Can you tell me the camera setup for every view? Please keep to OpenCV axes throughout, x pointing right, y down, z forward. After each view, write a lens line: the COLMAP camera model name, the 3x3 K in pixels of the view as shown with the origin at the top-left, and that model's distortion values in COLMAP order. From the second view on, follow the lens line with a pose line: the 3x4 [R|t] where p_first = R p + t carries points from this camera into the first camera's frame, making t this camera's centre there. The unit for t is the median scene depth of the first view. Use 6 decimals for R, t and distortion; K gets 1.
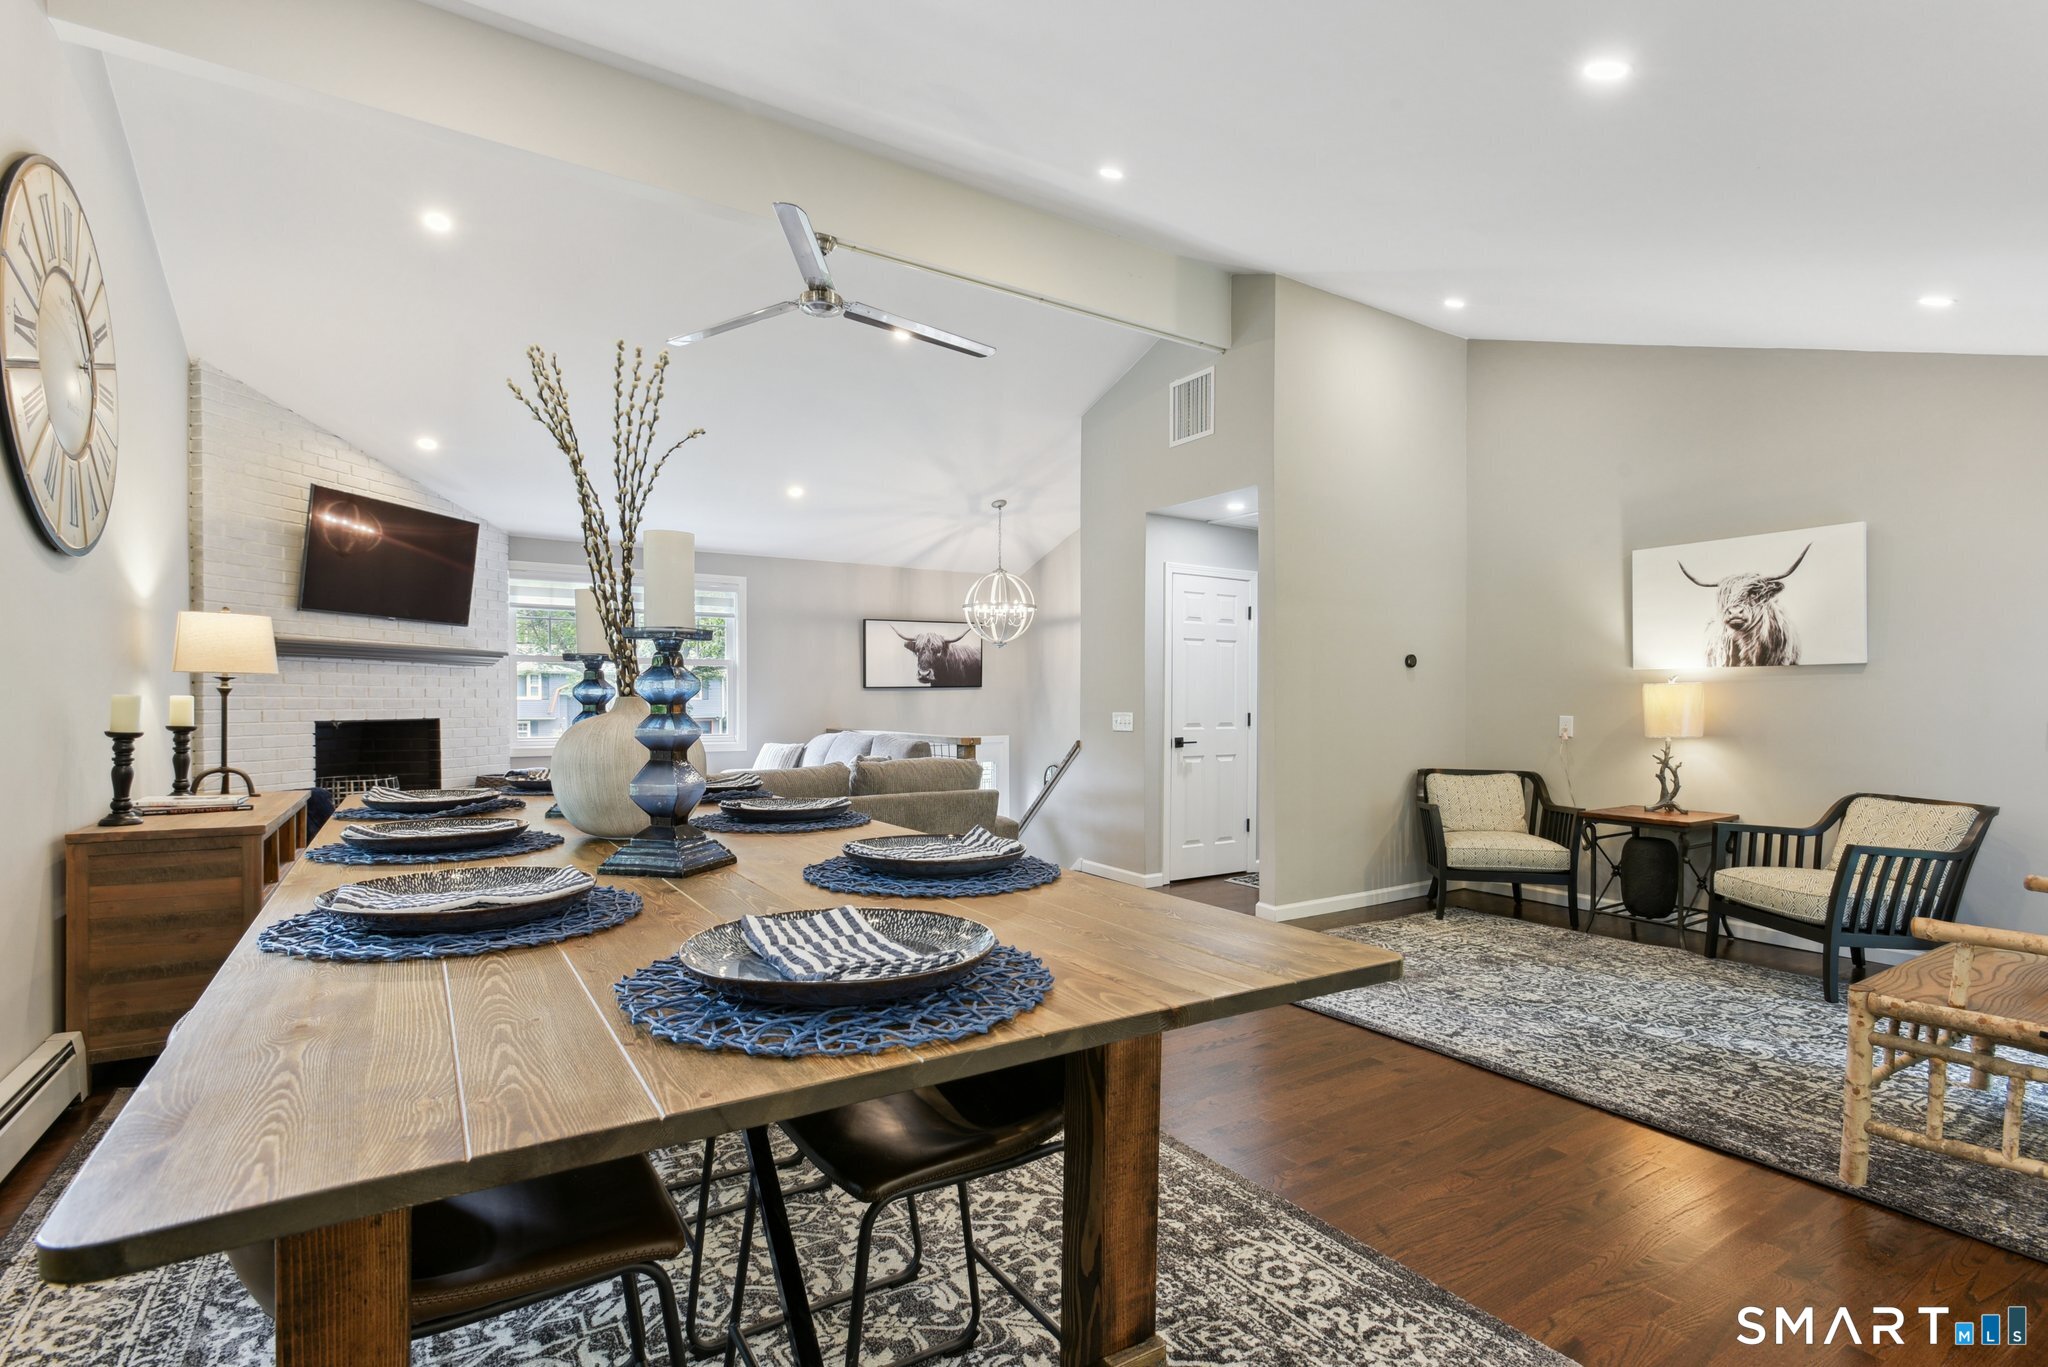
lens RADIAL K [[961.3, 0, 1016.8], [0, 961.3, 708.3], [0, 0, 1]] dist [-0.000929, -0.000145]
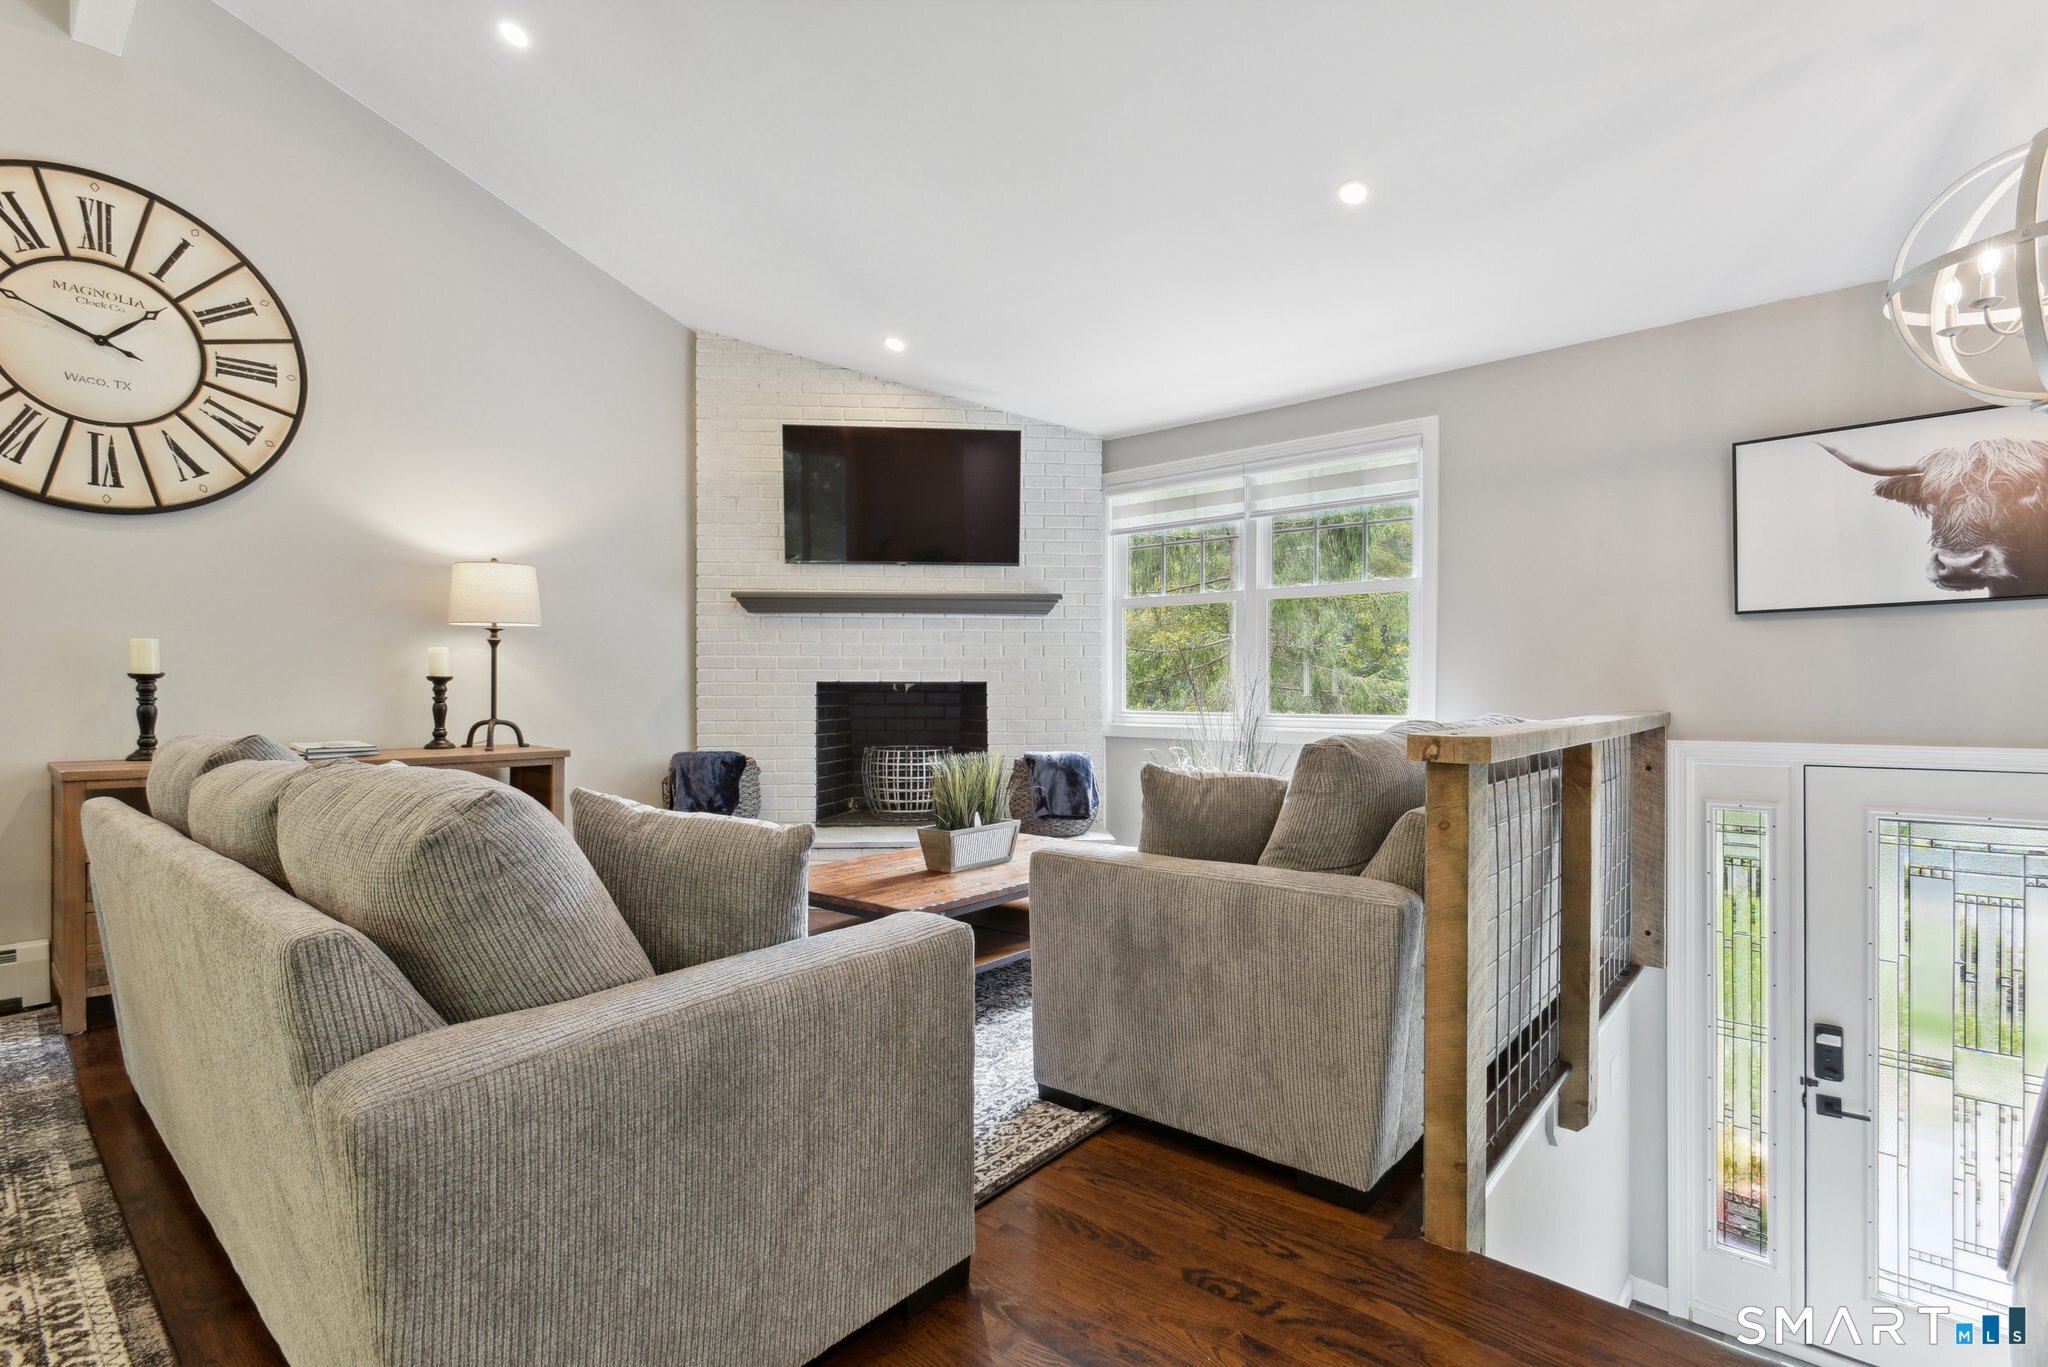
lens RADIAL K [[961.3, 0, 1024.0], [0, 961.3, 683.5], [0, 0, 1]] dist [-0.000930, 0.000329]
pose [[0.294832, -0.003111, -0.955544, 0.234322], [-0.007532, 0.999956, -0.005580, 0.020886], [0.955519, 0.008843, 0.294796, 1.010261]]
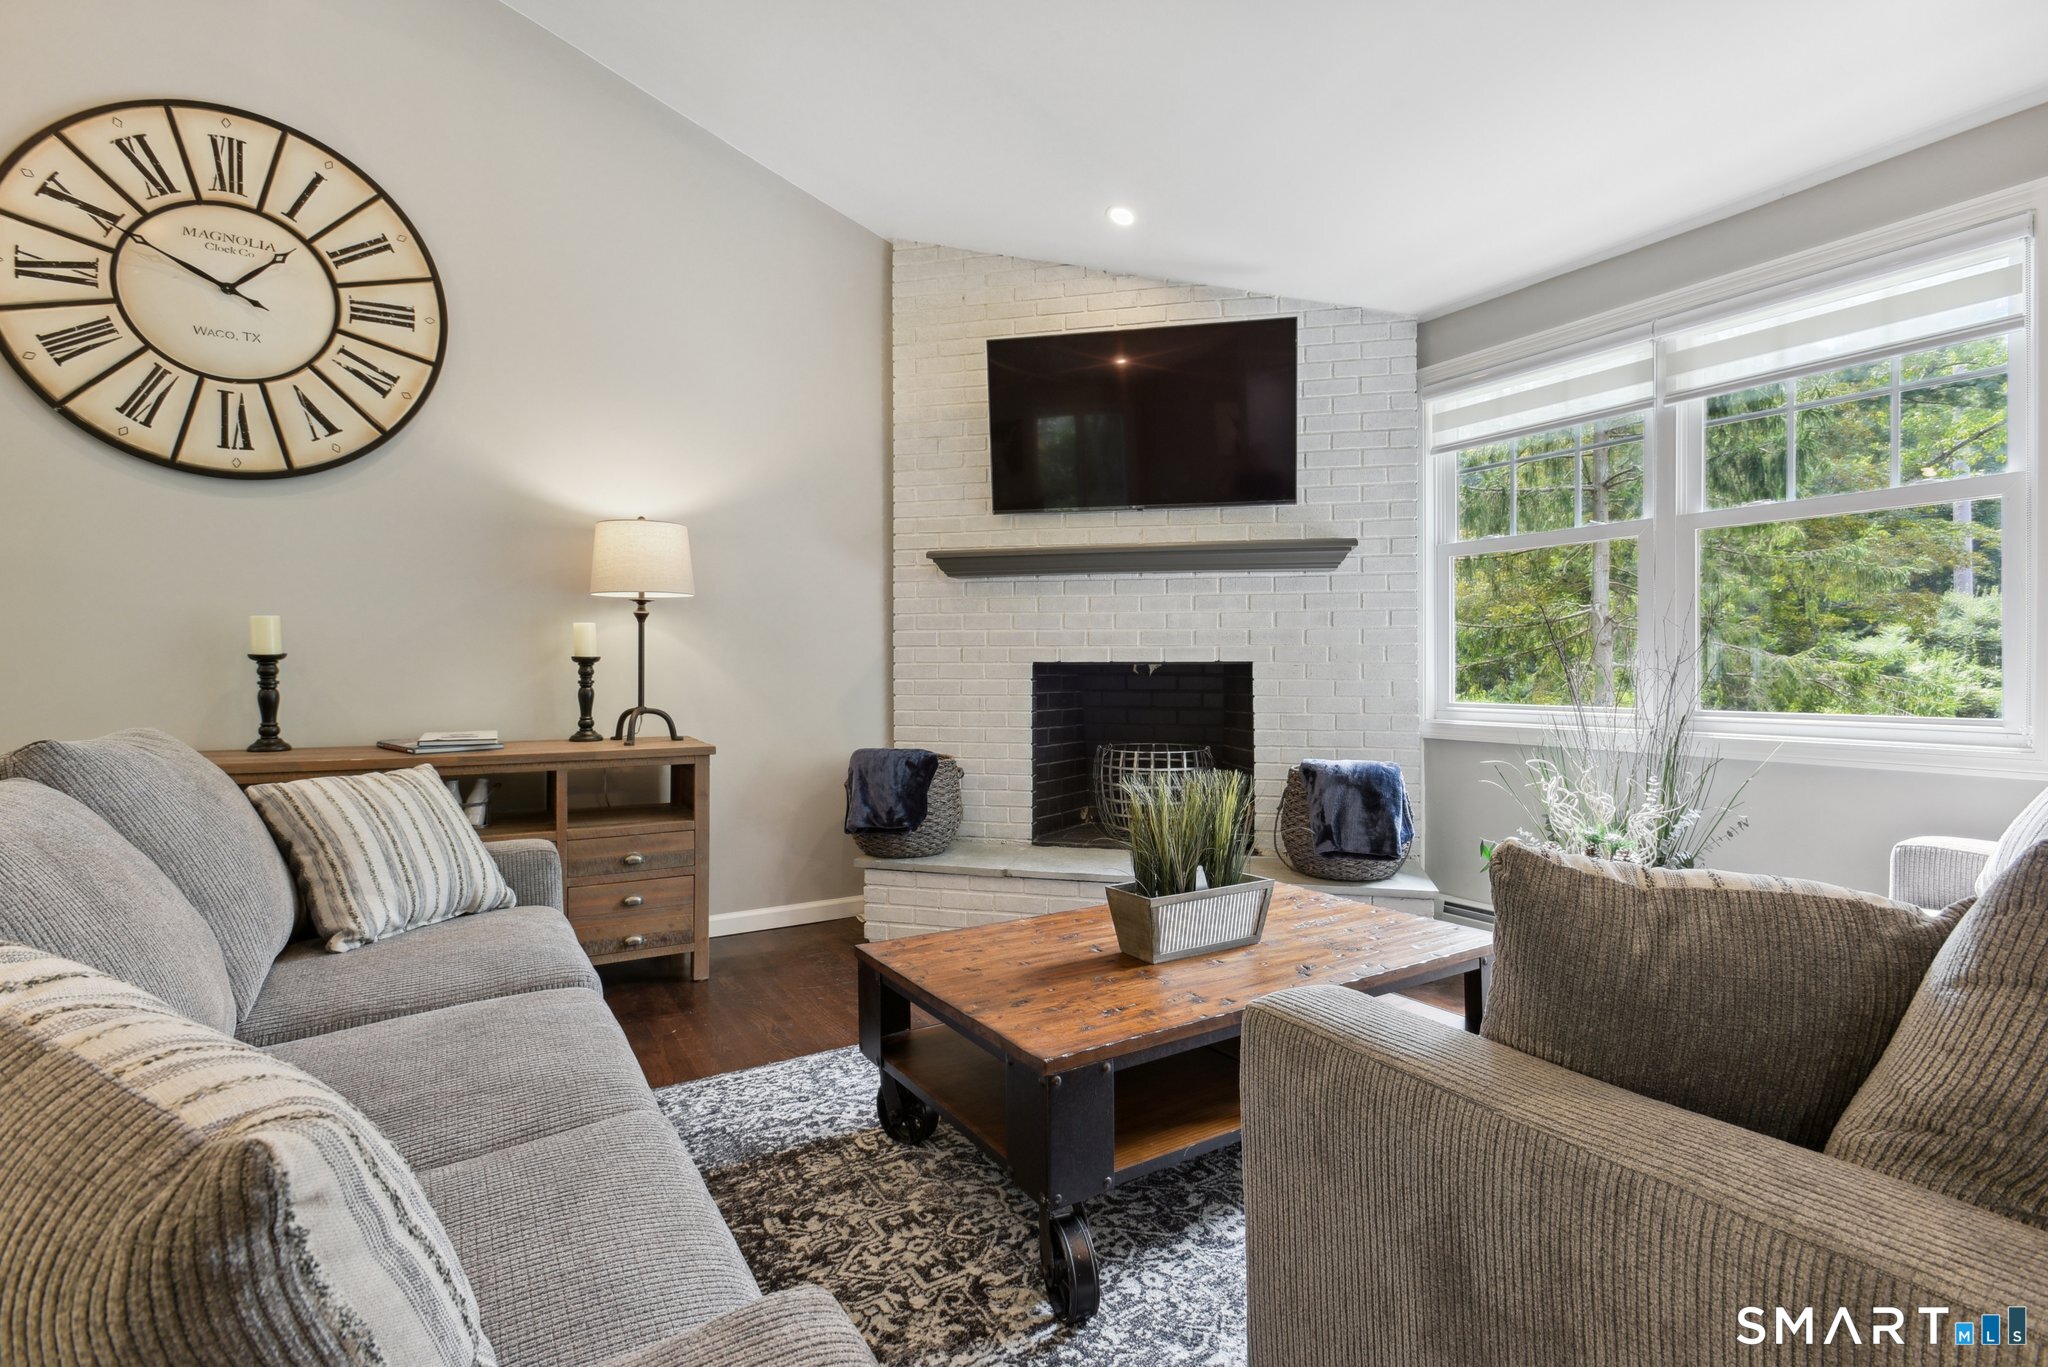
lens RADIAL K [[971.7, 0, 1027.4], [0, 971.7, 661.7], [0, 0, 1]] dist [-0.003606, 0.000011]
pose [[-0.010709, -0.007246, -0.999916, 0.014948], [-0.006875, 0.999951, -0.007172, 0.020482], [0.999919, 0.006797, -0.010759, 1.104895]]
